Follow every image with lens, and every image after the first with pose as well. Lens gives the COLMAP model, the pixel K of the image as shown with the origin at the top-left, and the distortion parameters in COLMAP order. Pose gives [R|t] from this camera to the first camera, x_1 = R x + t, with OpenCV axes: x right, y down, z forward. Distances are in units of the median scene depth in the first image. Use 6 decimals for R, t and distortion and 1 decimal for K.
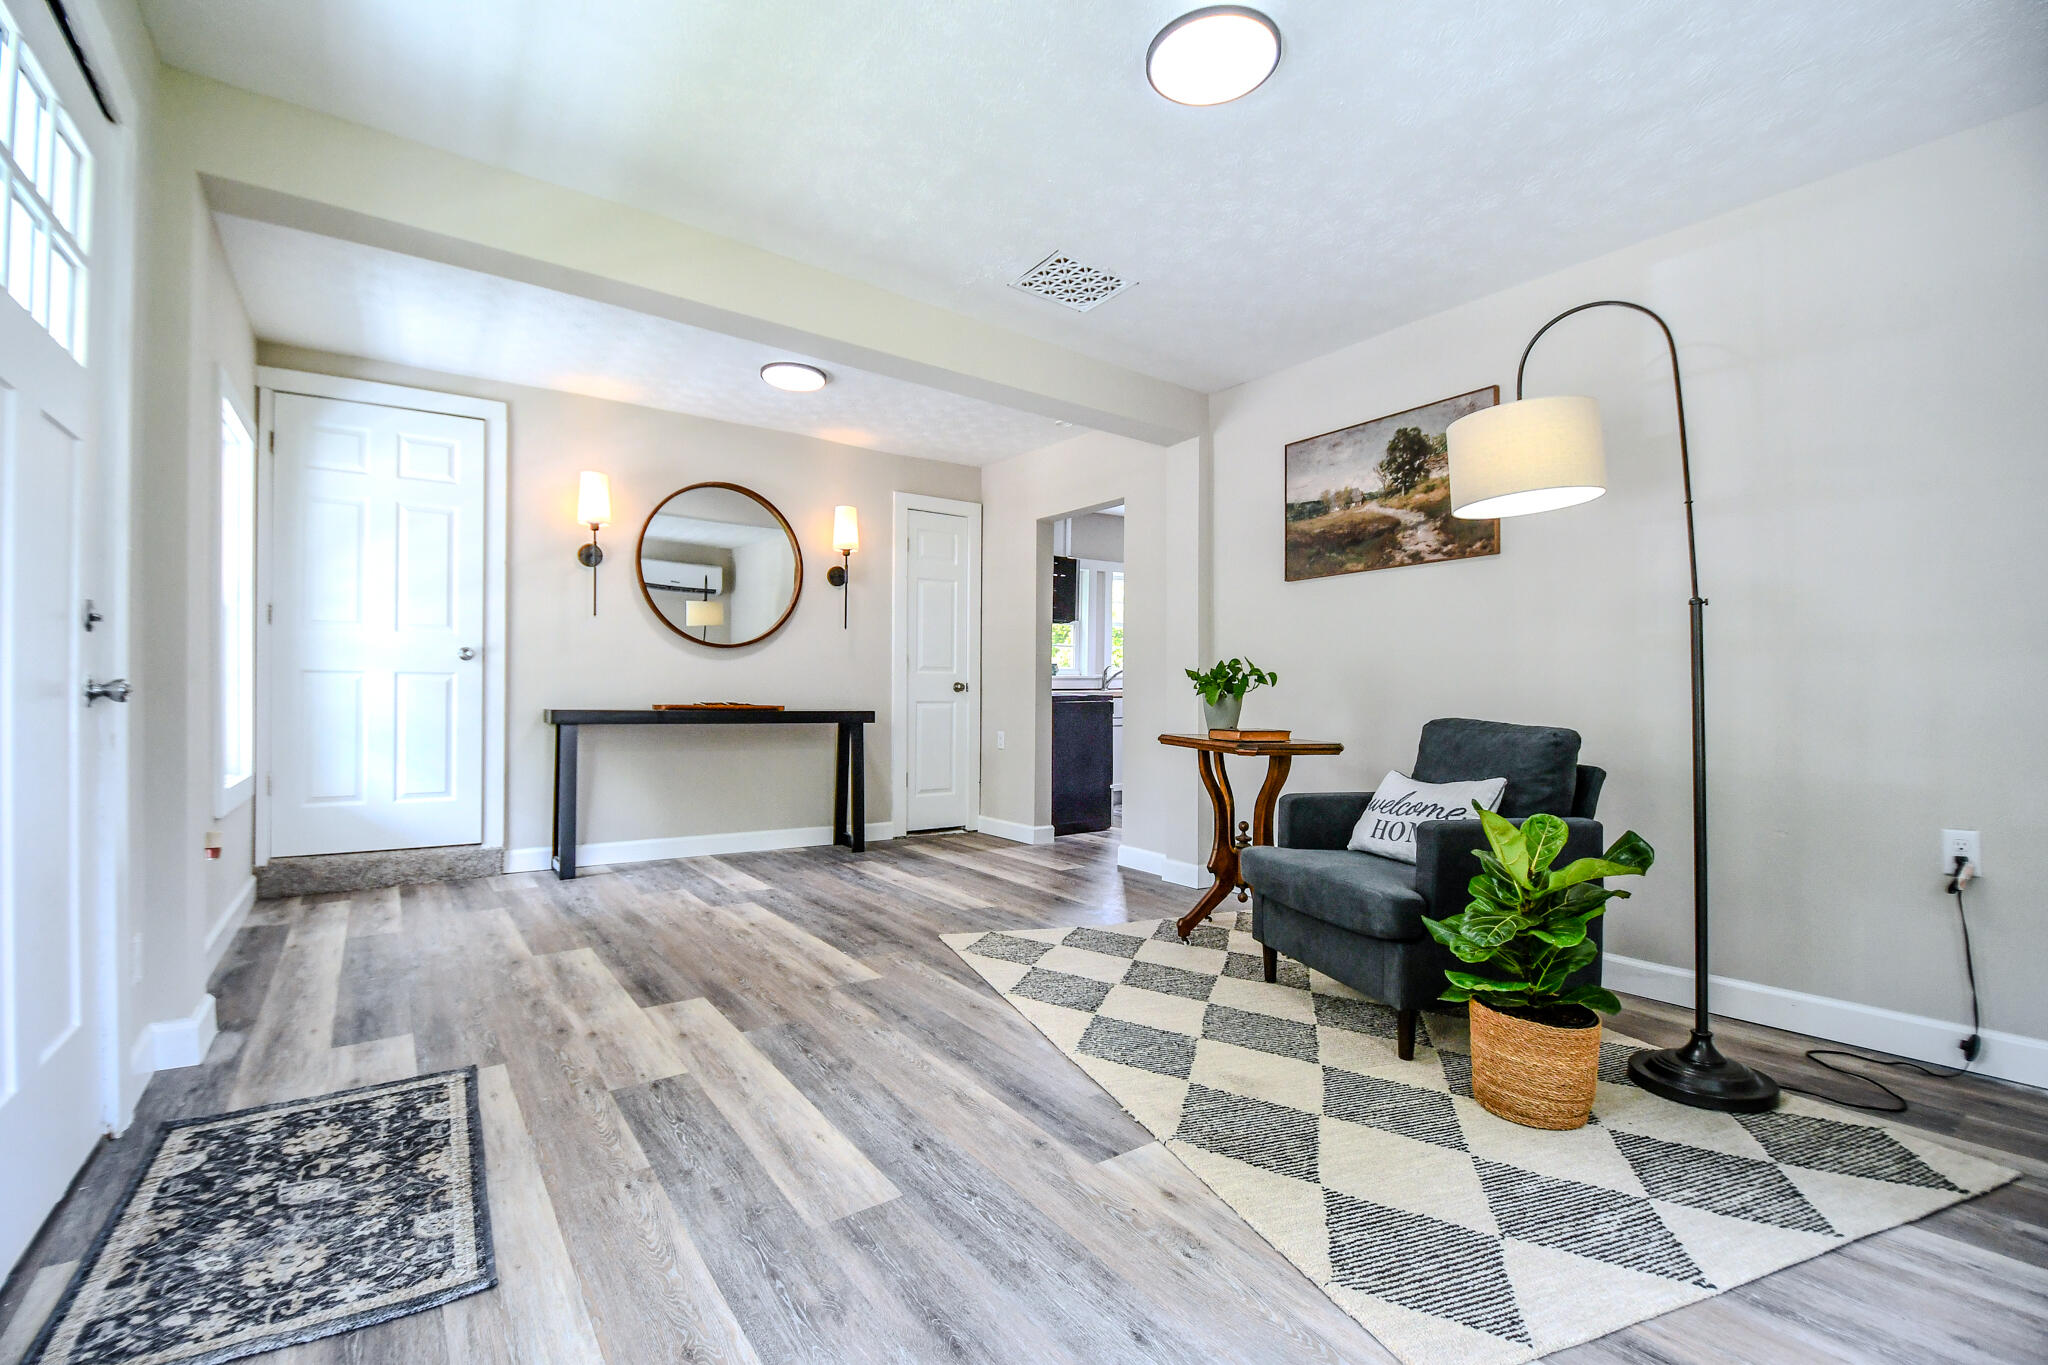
lens RADIAL K [[894.2, 0, 997.3], [0, 894.2, 693.9], [0, 0, 1]] dist [0.012041, -0.020385]
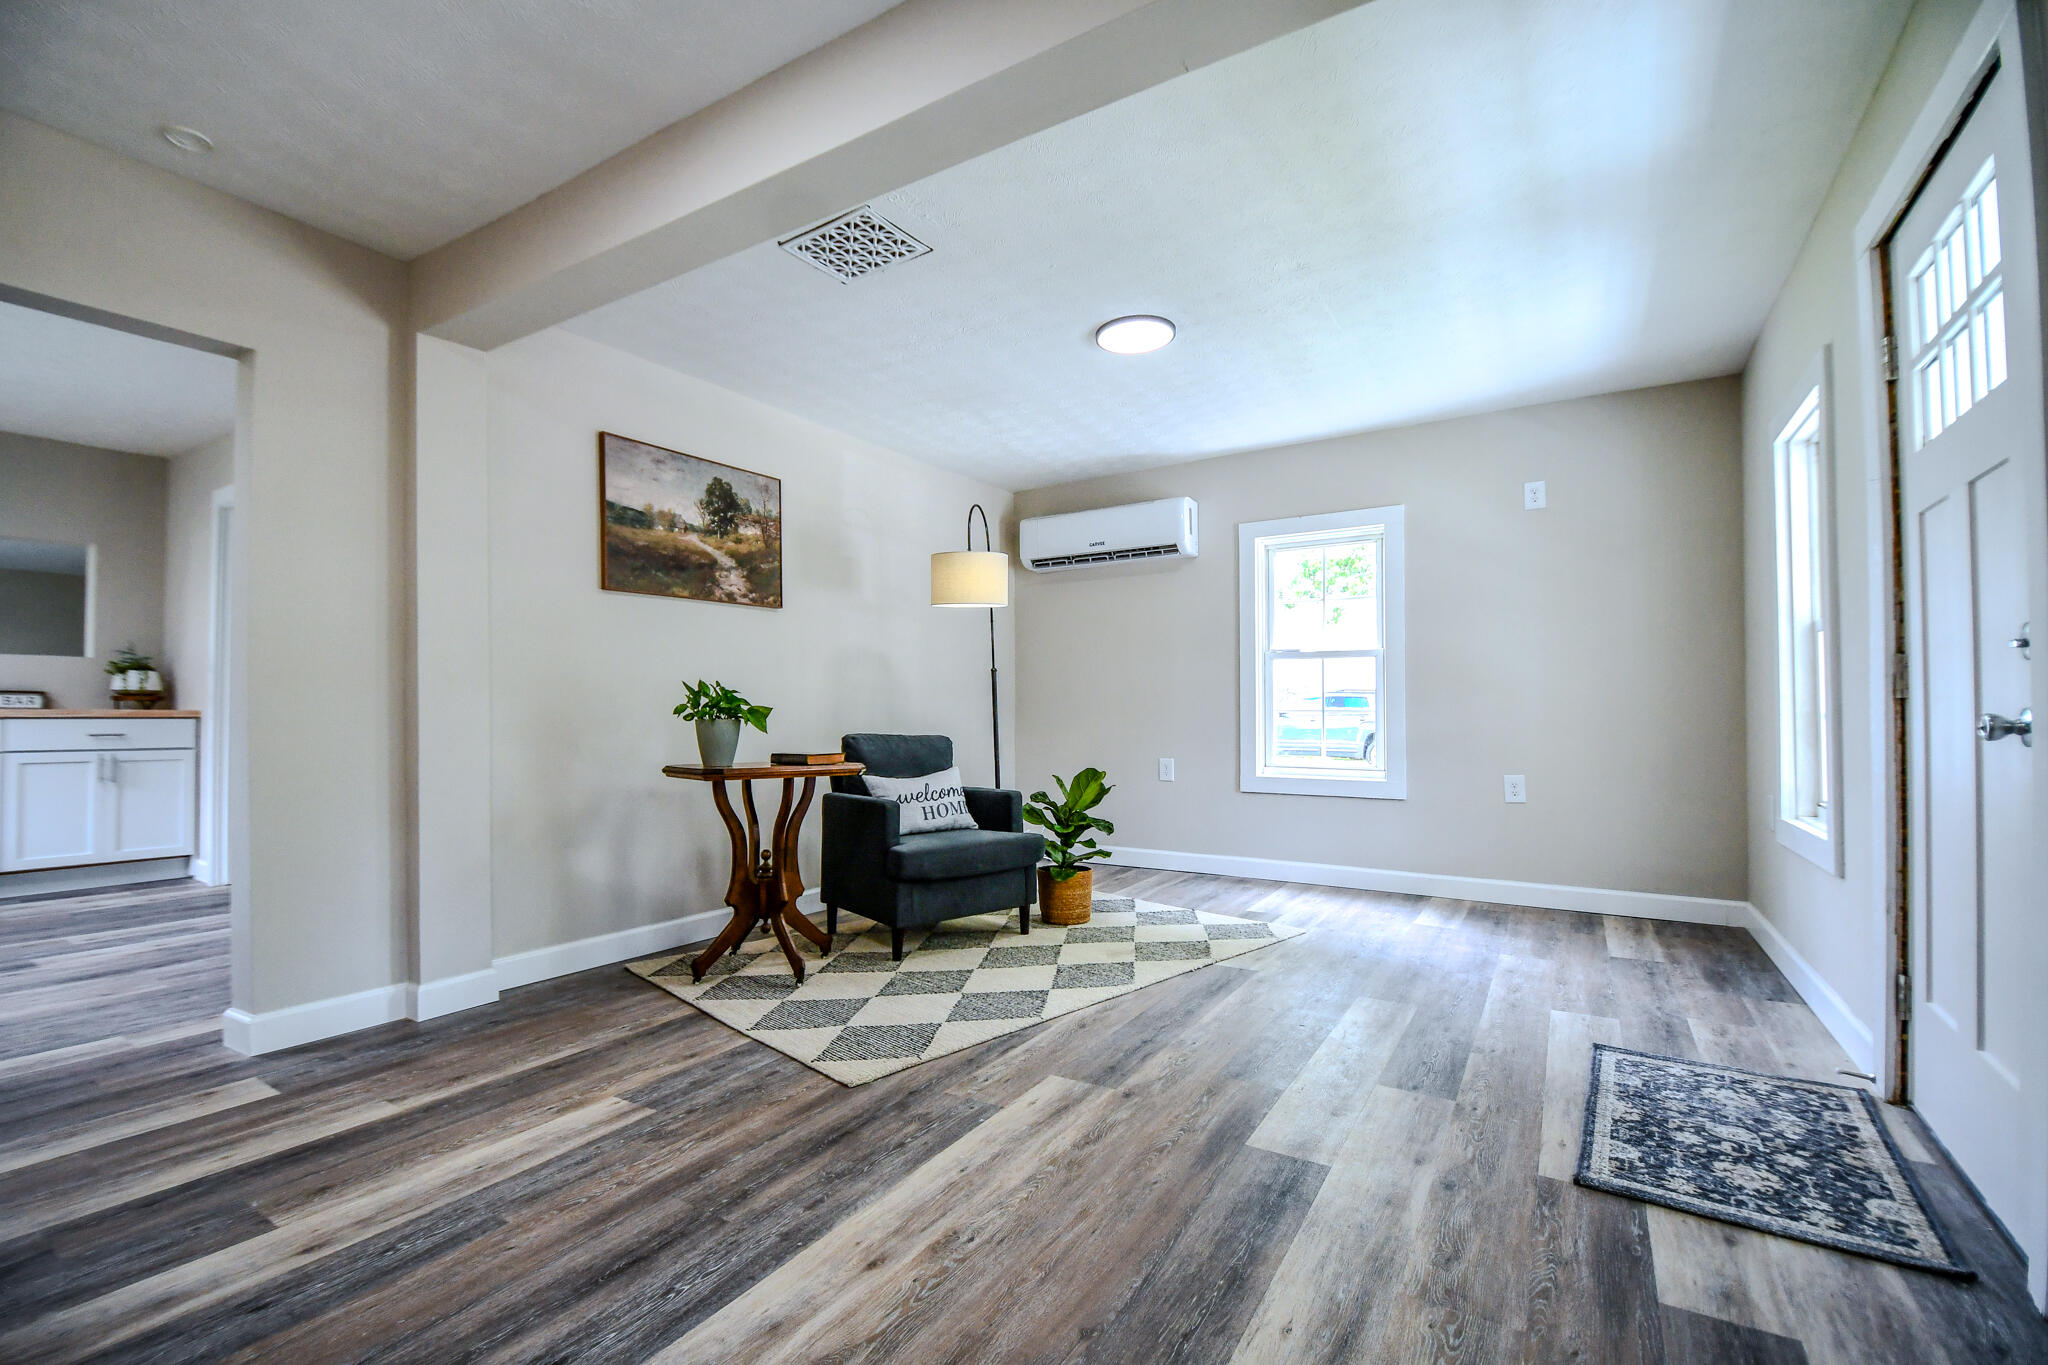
lens RADIAL K [[894.2, 0, 997.3], [0, 894.2, 693.9], [0, 0, 1]] dist [0.012041, -0.020385]
pose [[-0.385971, 0.011702, 0.922437, -1.001520], [0.003928, 0.999931, -0.011042, -0.021796], [-0.922503, -0.000638, -0.385990, 1.586116]]
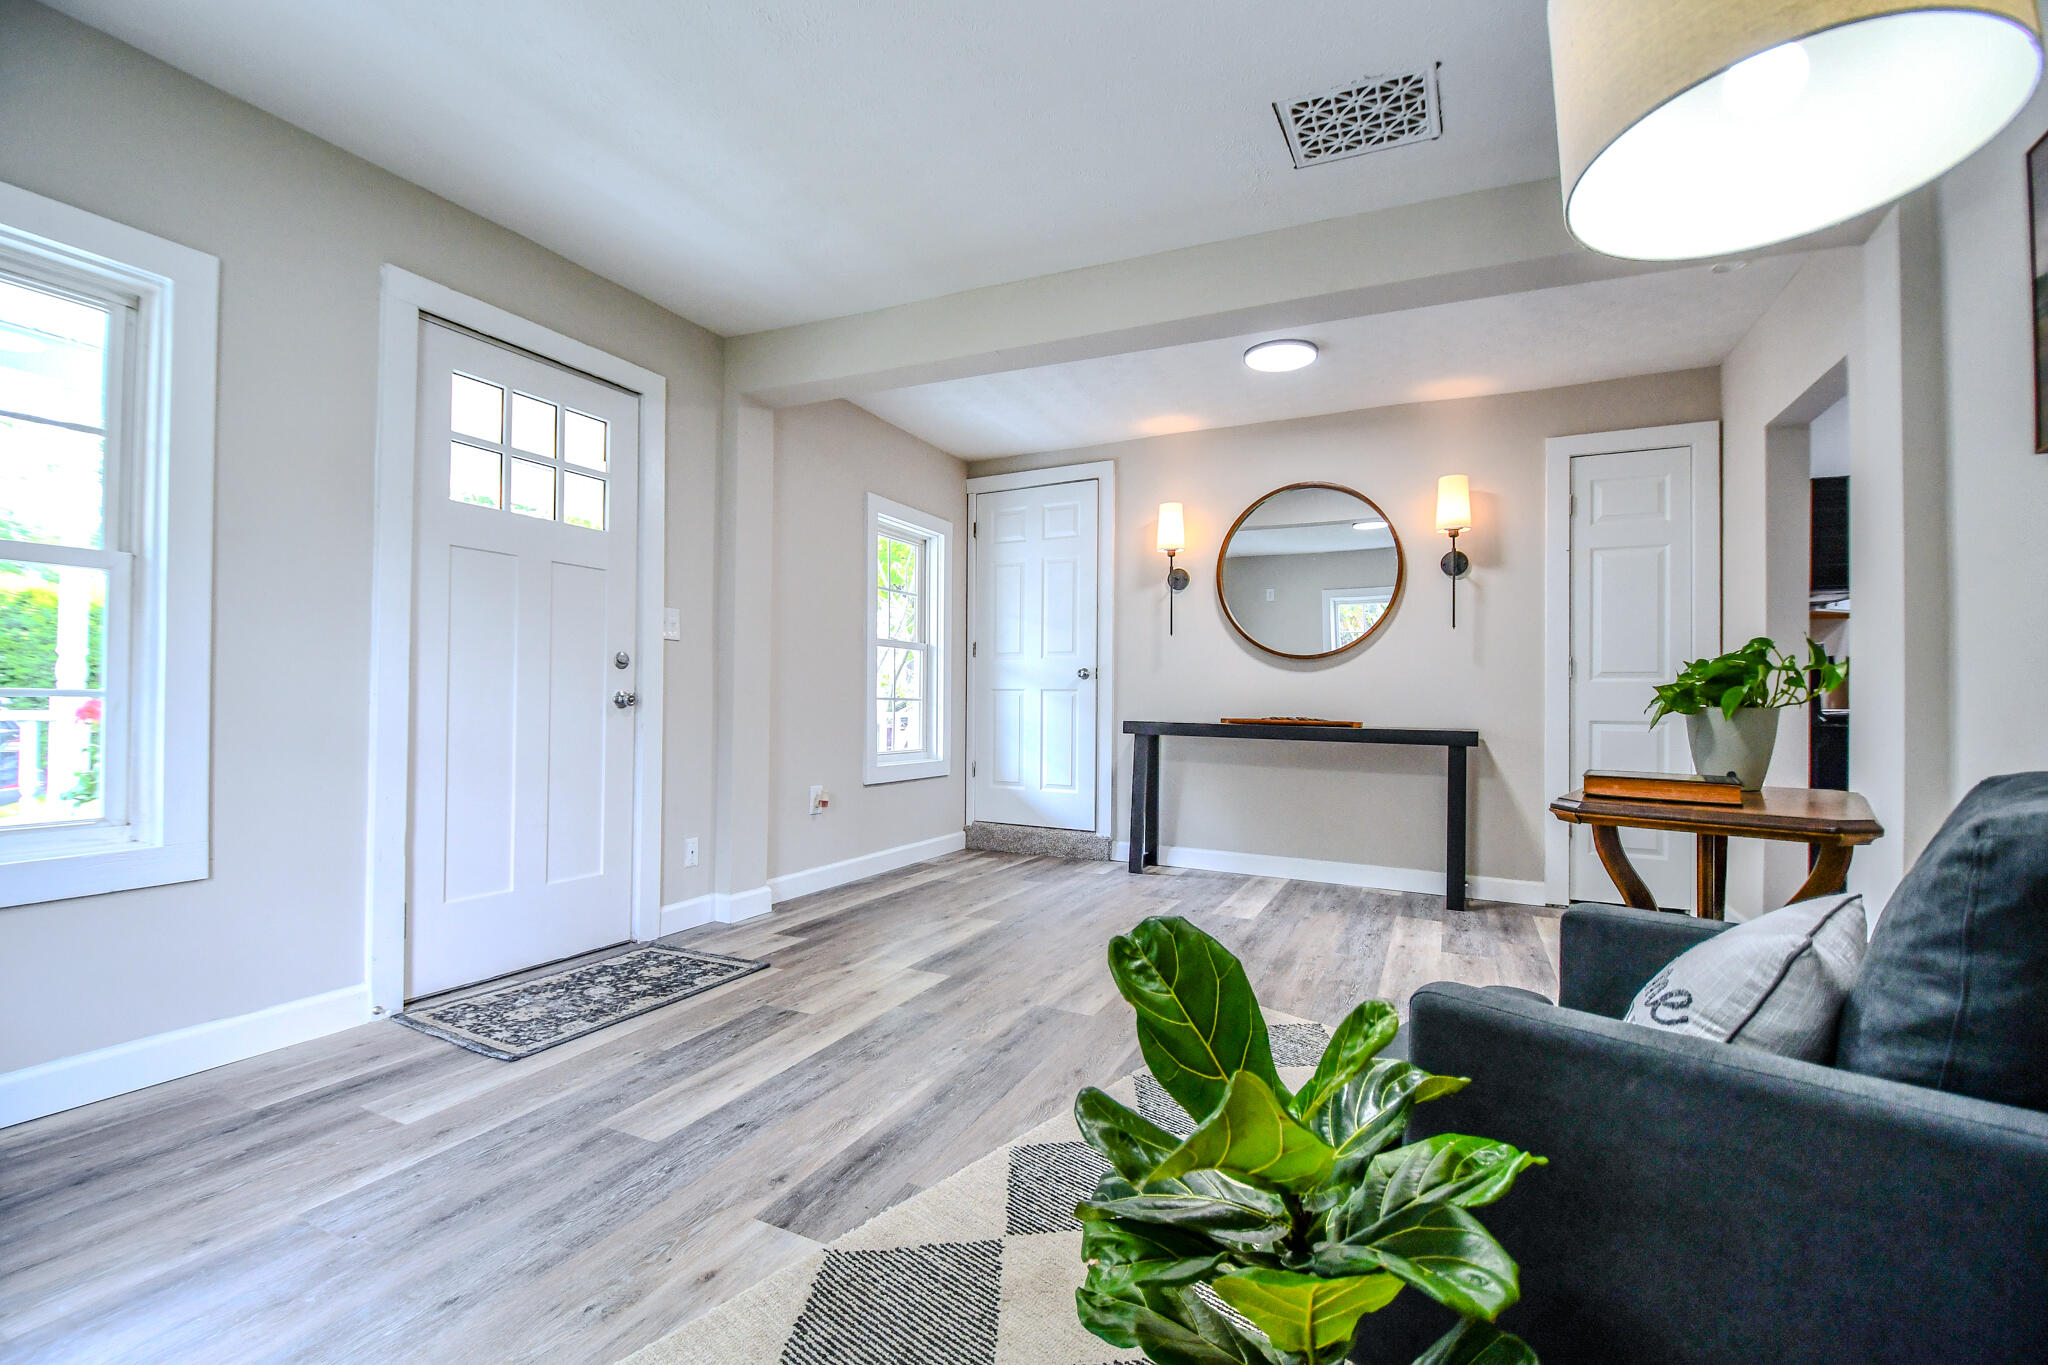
lens RADIAL K [[894.2, 0, 997.3], [0, 894.2, 693.9], [0, 0, 1]] dist [0.012041, -0.020385]
pose [[0.477251, -0.009653, -0.878714, 0.736926], [-0.008552, 0.999841, -0.015628, 0.004938], [0.878725, 0.014974, 0.477093, 0.556040]]
